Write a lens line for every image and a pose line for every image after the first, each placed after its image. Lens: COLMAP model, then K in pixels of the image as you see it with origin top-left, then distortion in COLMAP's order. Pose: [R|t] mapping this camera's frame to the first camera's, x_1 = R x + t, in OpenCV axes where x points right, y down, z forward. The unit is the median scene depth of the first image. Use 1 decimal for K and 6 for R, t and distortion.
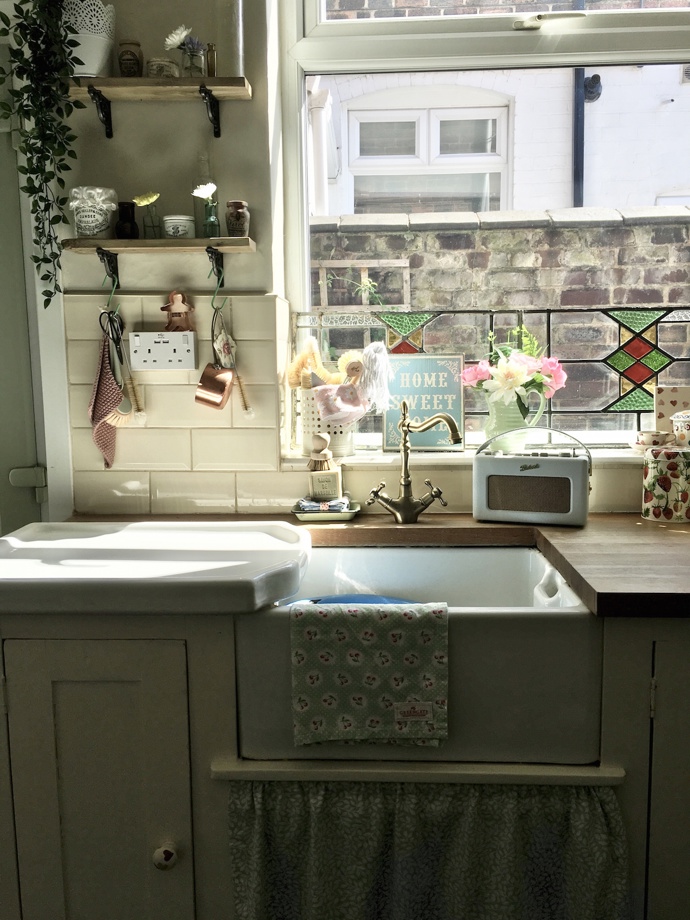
lens RADIAL K [[785.1, 0, 345.5], [0, 785.1, 455.3], [0, 0, 1]] dist [0.079314, -0.104475]
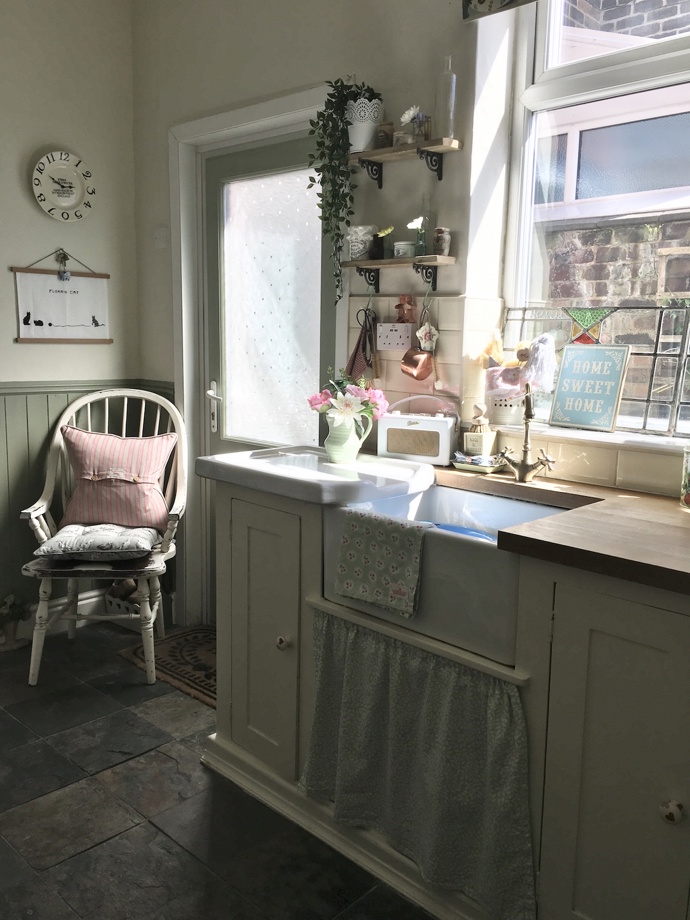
lens RADIAL K [[785.1, 0, 345.5], [0, 785.1, 455.3], [0, 0, 1]] dist [0.079314, -0.104475]
pose [[0.742391, 0.128916, -0.657446, 0.663394], [-0.107778, 0.991512, 0.072718, -0.014598], [0.661240, 0.016873, 0.749984, -0.115677]]
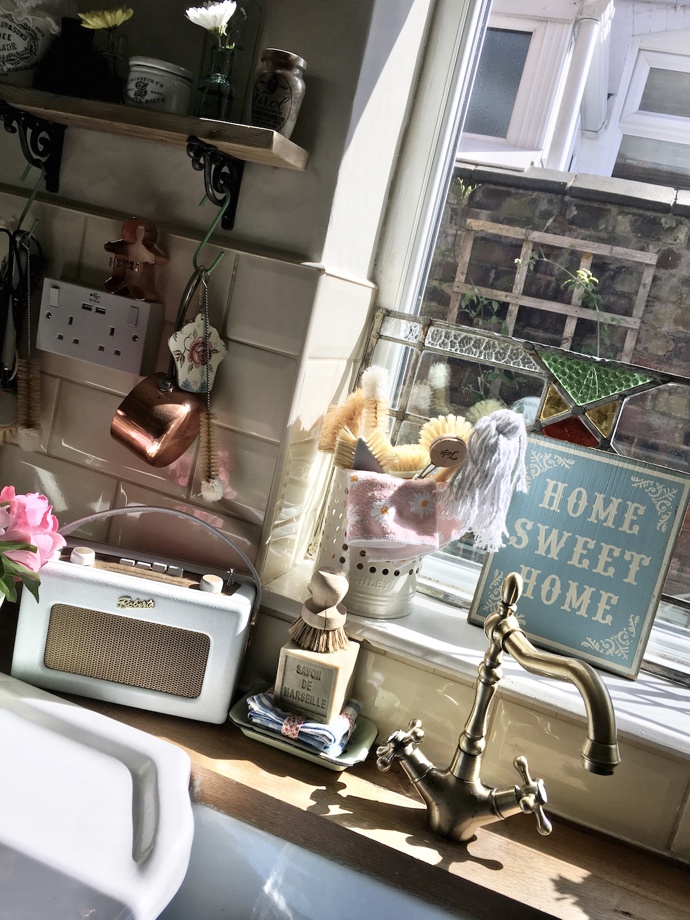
lens RADIAL K [[785.1, 0, 345.5], [0, 785.1, 455.3], [0, 0, 1]] dist [0.079314, -0.104475]
pose [[0.934365, 0.272299, -0.229816, 0.066586], [-0.260075, 0.962057, 0.082508, -0.137597], [0.243563, -0.017323, 0.969730, 0.536129]]
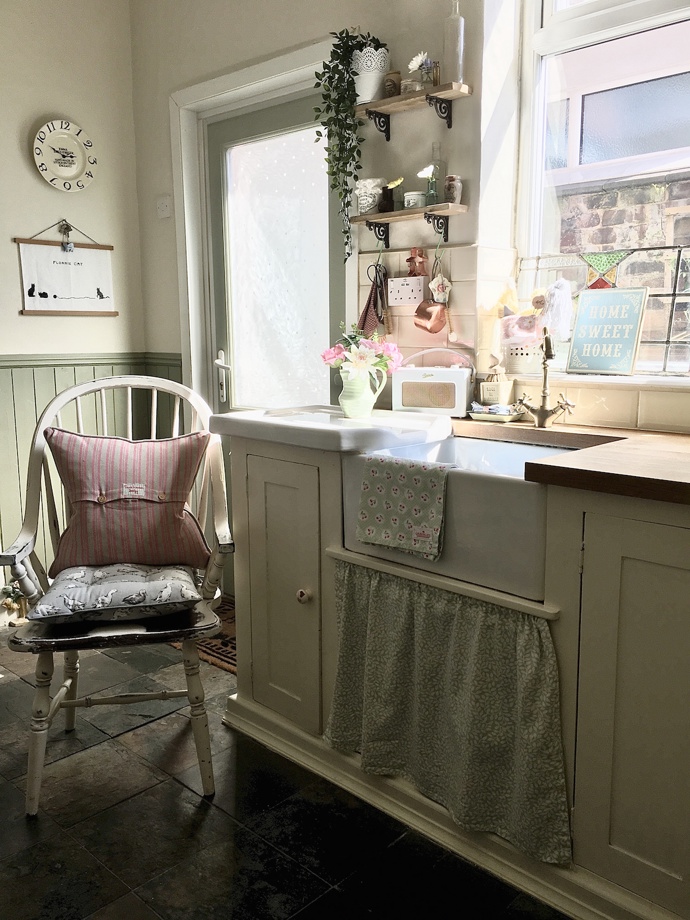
lens RADIAL K [[785.1, 0, 345.5], [0, 785.1, 455.3], [0, 0, 1]] dist [0.079314, -0.104475]
pose [[0.745561, 0.114290, -0.656564, 0.642886], [-0.083329, 0.993441, 0.078306, 0.056927], [0.661207, -0.003671, 0.750194, -0.122192]]
